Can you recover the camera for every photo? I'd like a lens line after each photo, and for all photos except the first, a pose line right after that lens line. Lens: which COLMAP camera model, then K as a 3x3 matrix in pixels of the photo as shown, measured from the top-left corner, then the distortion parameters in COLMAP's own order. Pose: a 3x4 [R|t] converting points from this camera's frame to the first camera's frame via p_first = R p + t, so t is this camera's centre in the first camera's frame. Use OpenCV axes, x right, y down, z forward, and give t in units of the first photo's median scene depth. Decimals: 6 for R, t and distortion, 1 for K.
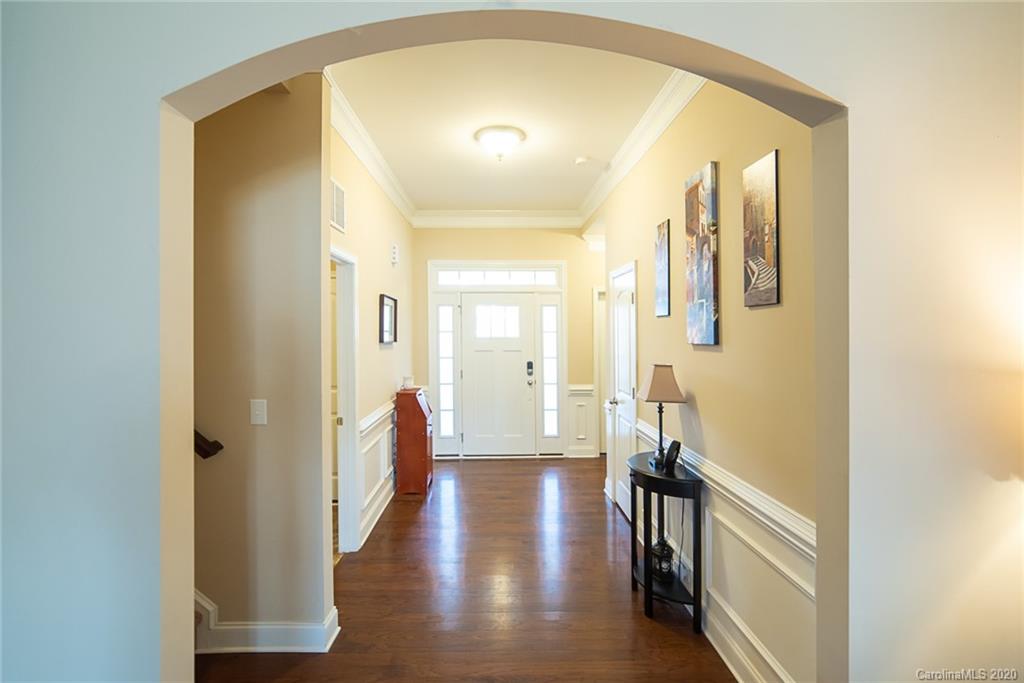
lens RADIAL K [[442.7, 0, 500.0], [0, 442.7, 330.7], [0, 0, 1]] dist [-0.030850, 0.000054]
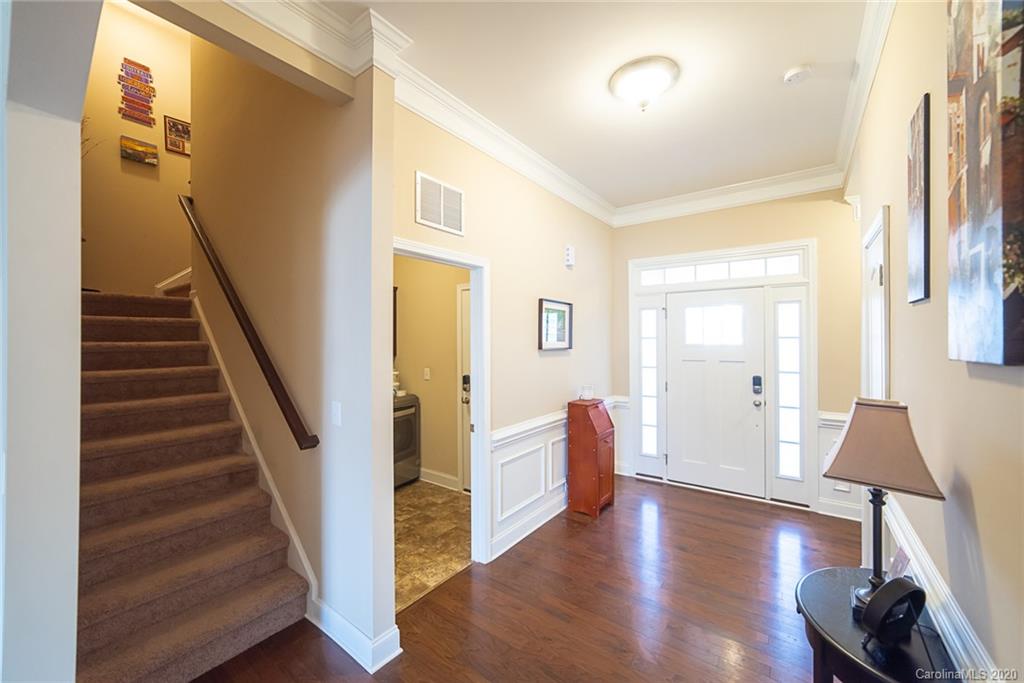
lens RADIAL K [[392.1, 0, 515.2], [0, 392.1, 343.9], [0, 0, 1]] dist [-0.019075, 0.000285]
pose [[0.795969, 0.003982, -0.605324, 0.152592], [0.003984, 0.999922, 0.011817, 0.003844], [0.605324, -0.011818, 0.795892, 0.221404]]
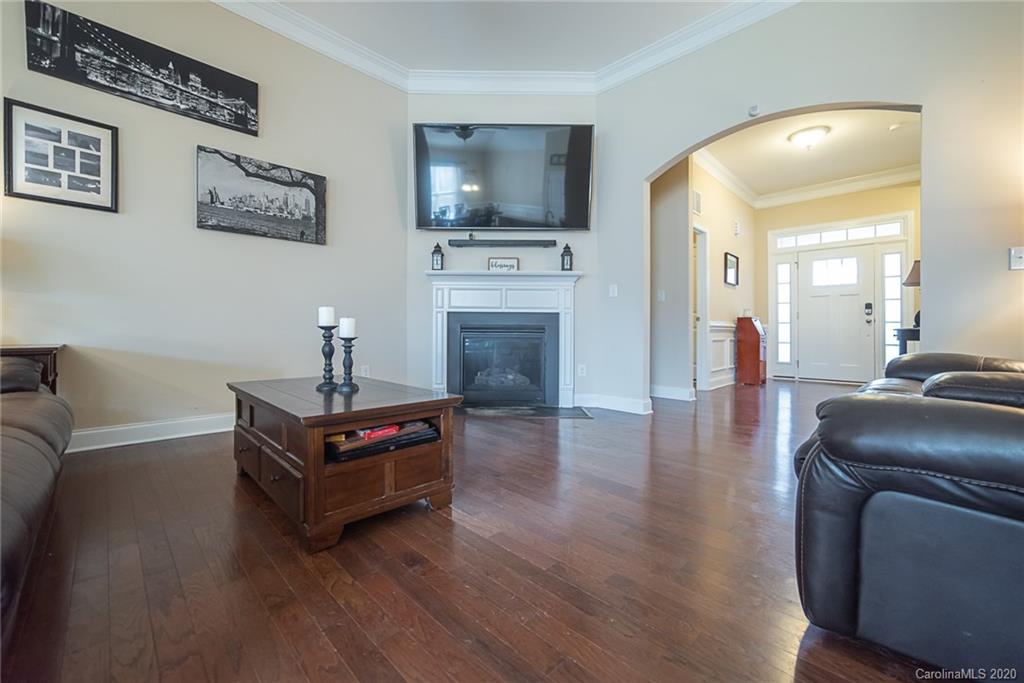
lens RADIAL K [[411.1, 0, 495.0], [0, 411.1, 331.5], [0, 0, 1]] dist [-0.021253, 0.008404]
pose [[0.684377, 0.005797, -0.729105, 0.187882], [-0.005095, 0.999982, 0.003168, 0.157534], [0.729110, 0.001547, 0.684394, -0.490193]]
